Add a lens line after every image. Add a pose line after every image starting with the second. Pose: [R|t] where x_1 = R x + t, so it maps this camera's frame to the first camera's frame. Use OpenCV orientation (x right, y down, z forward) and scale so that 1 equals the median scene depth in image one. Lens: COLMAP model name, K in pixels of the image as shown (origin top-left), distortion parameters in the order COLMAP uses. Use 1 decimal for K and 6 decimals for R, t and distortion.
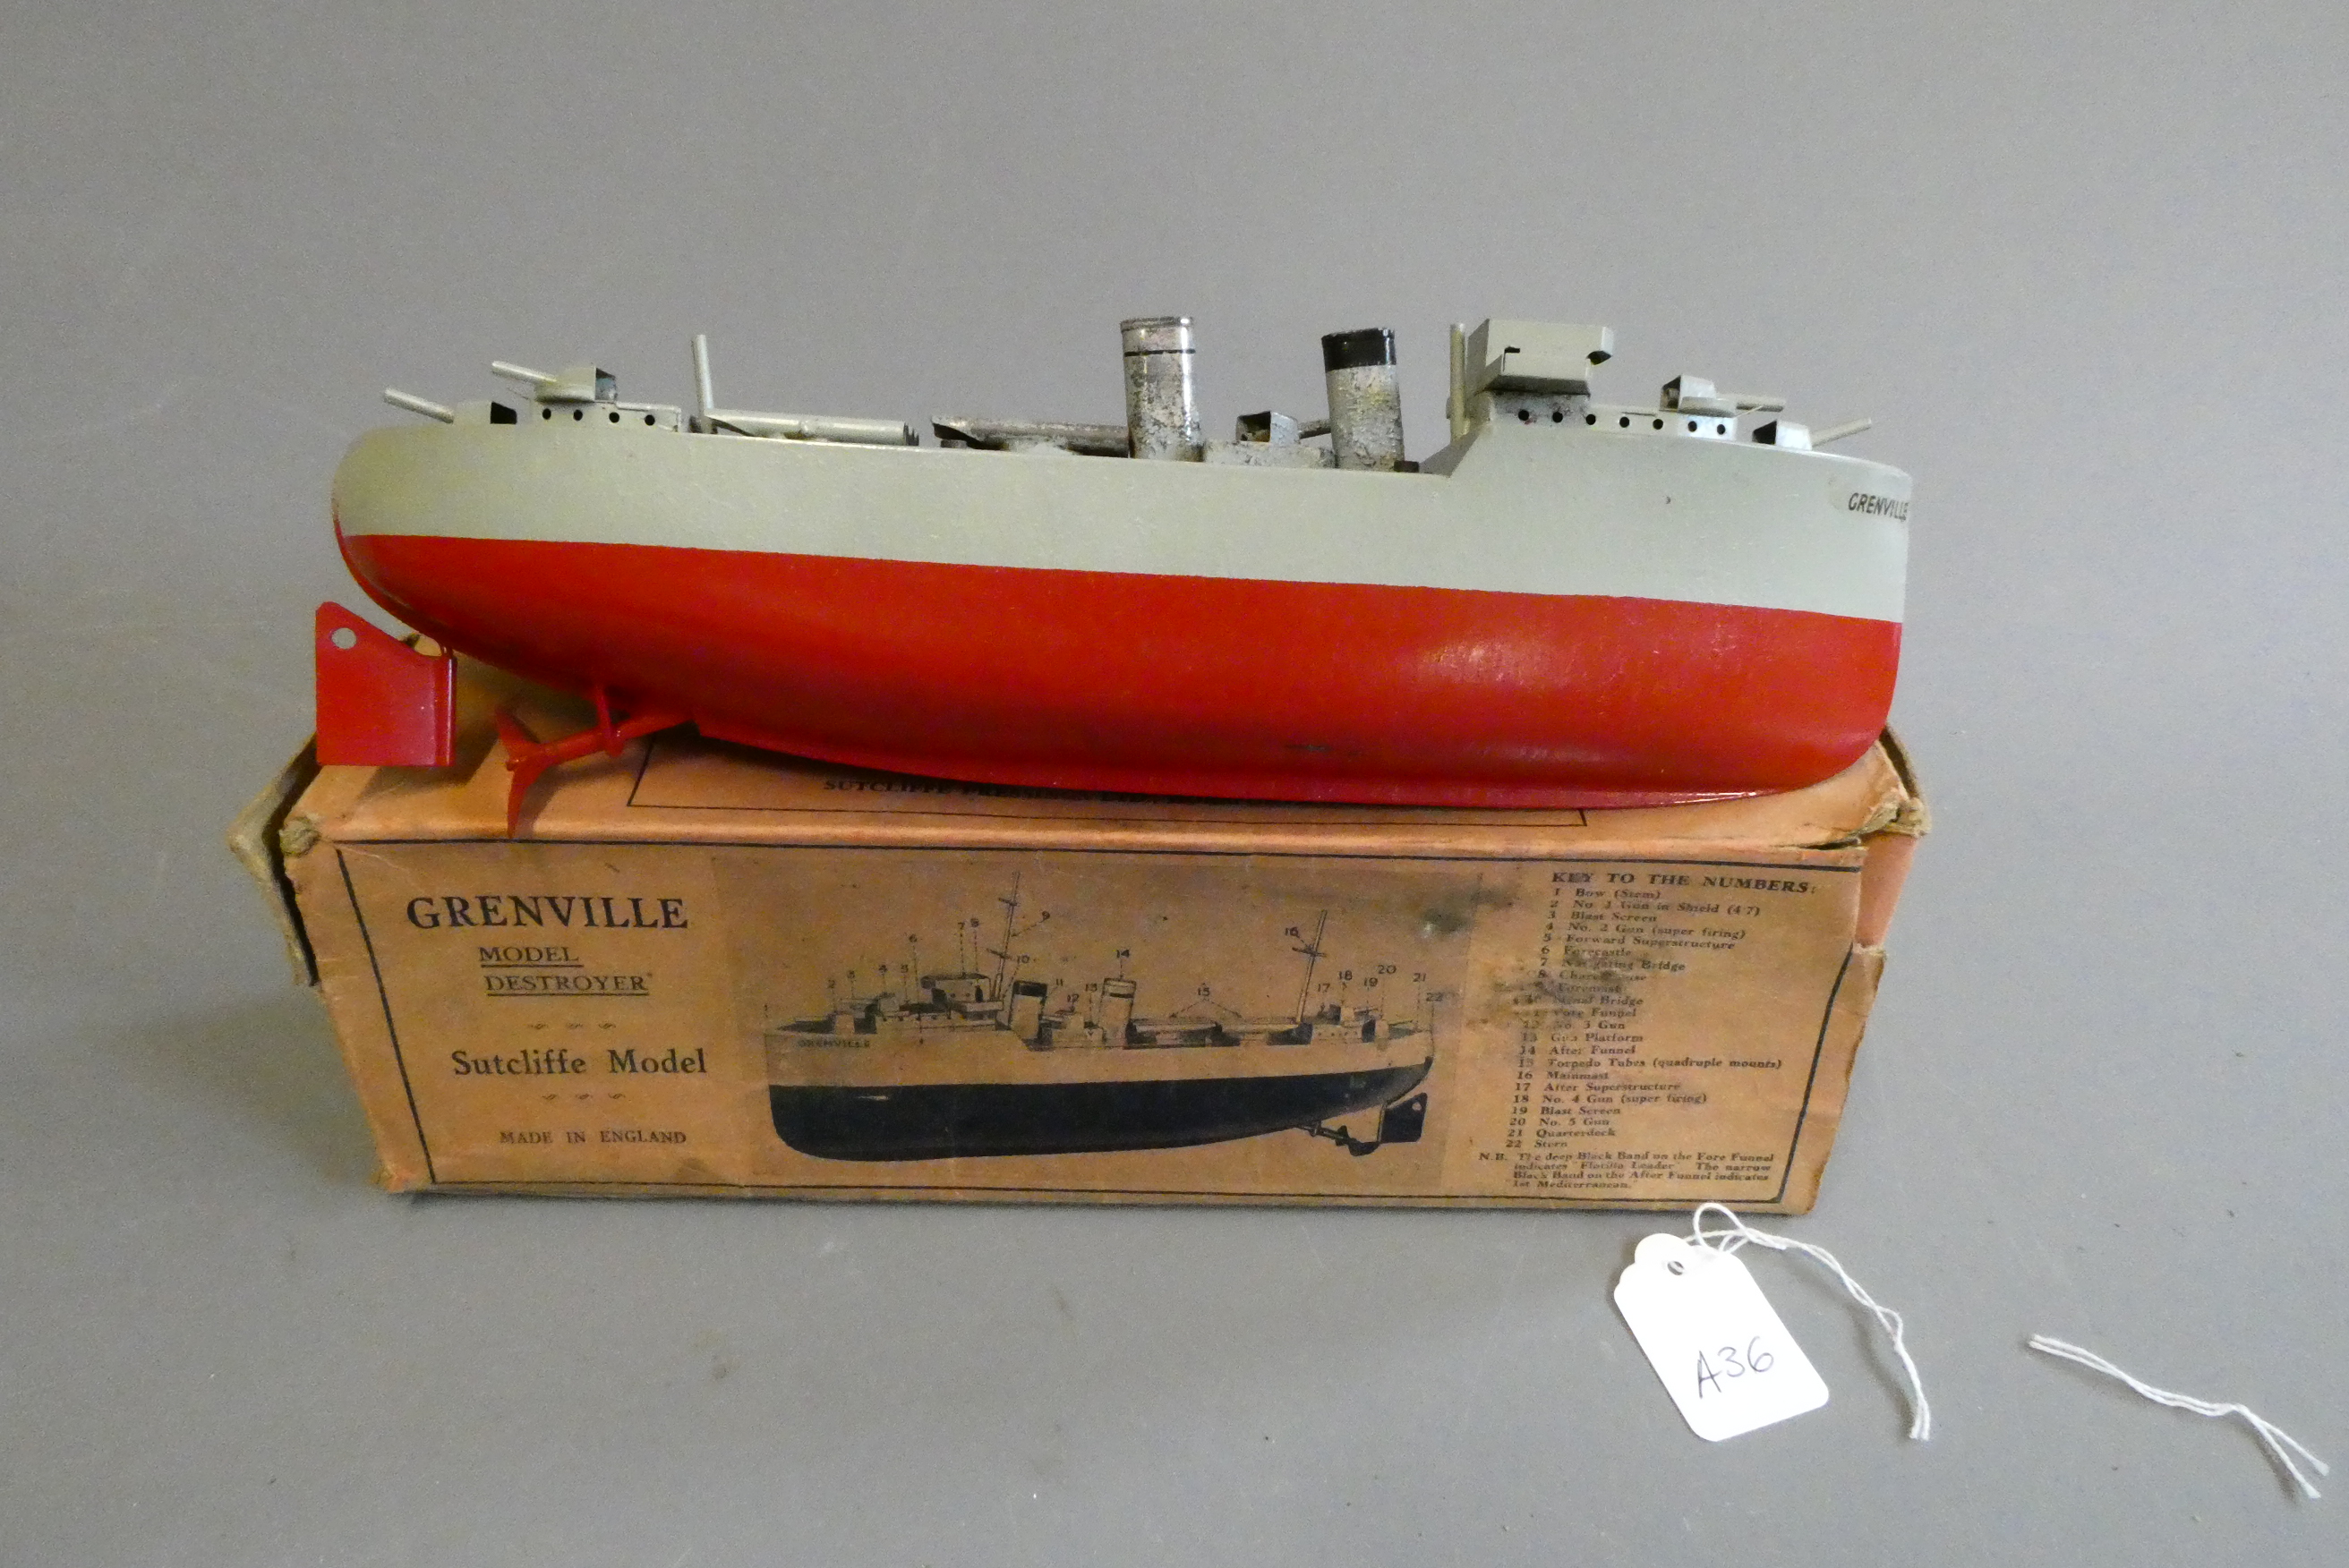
lens RADIAL K [[1731.2, 0, 1174.5], [0, 1731.2, 784.0], [0, 0, 1]] dist [-0.000353, -0.000836]
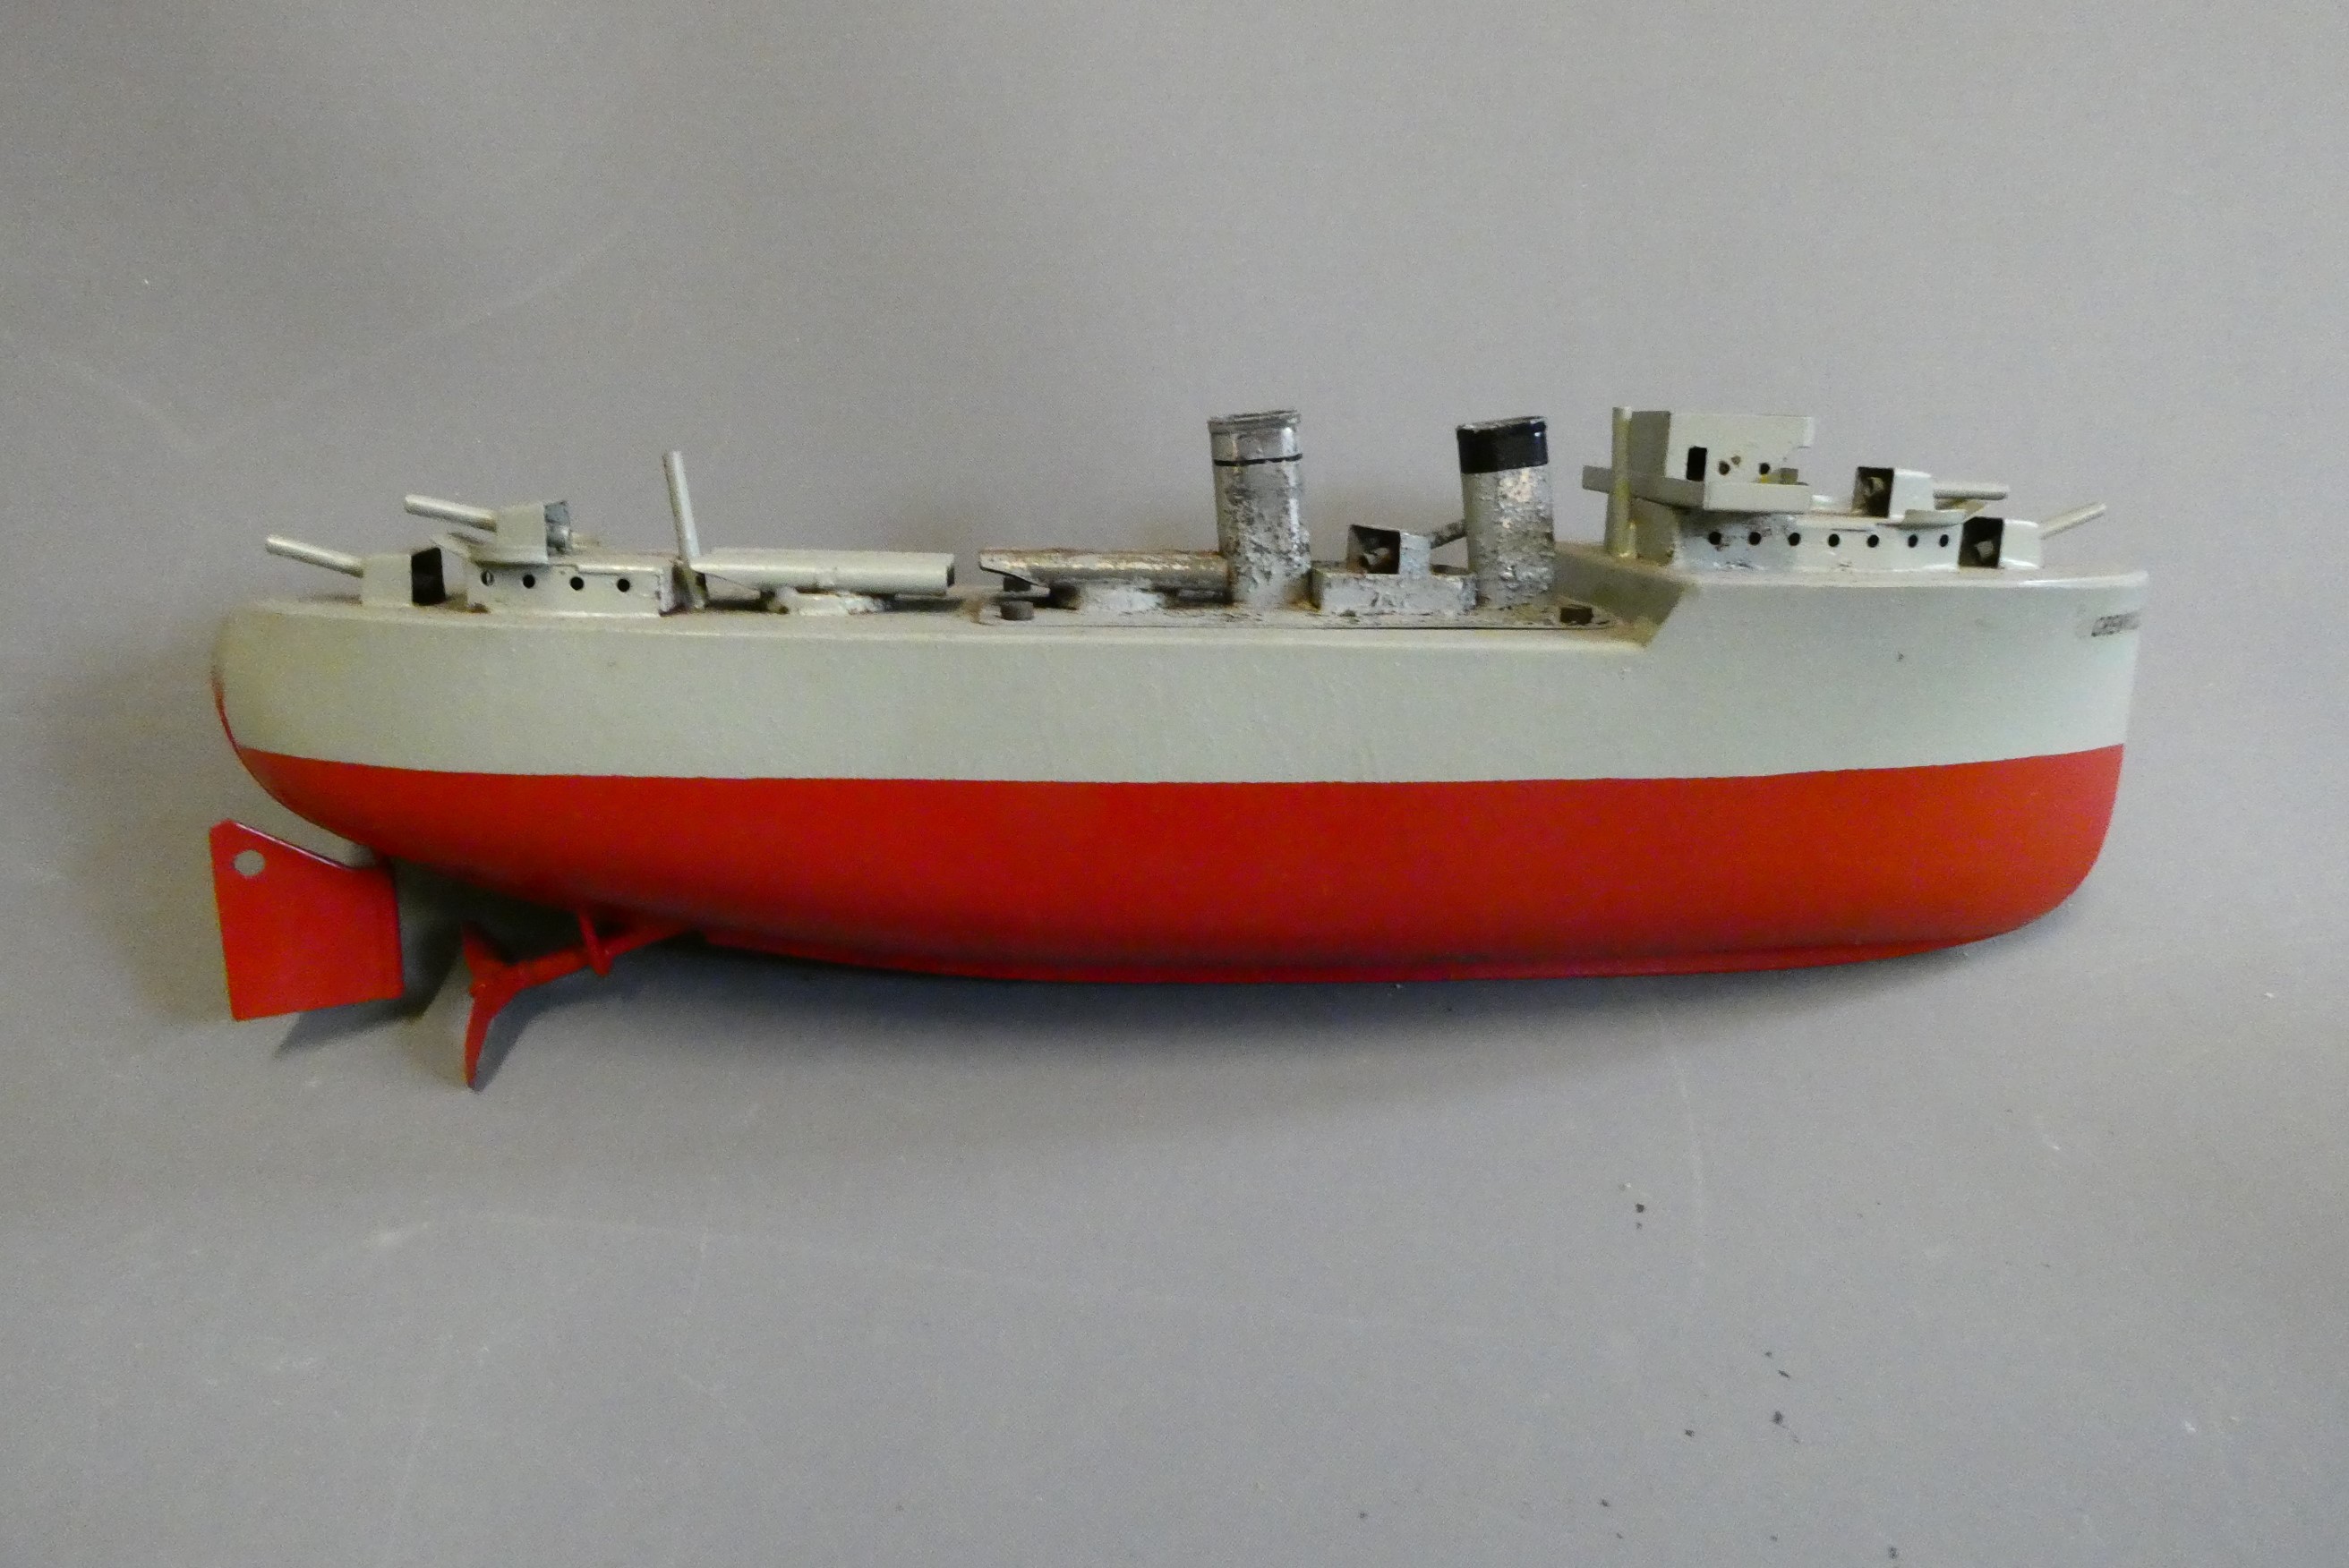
lens RADIAL K [[1731.2, 0, 1174.5], [0, 1731.2, 784.0], [0, 0, 1]] dist [-0.000353, -0.000836]
pose [[0.997493, -0.039070, 0.058996, -0.101054], [0.030046, 0.988716, 0.146758, -0.220502], [-0.064064, -0.144617, 0.987412, 0.193253]]
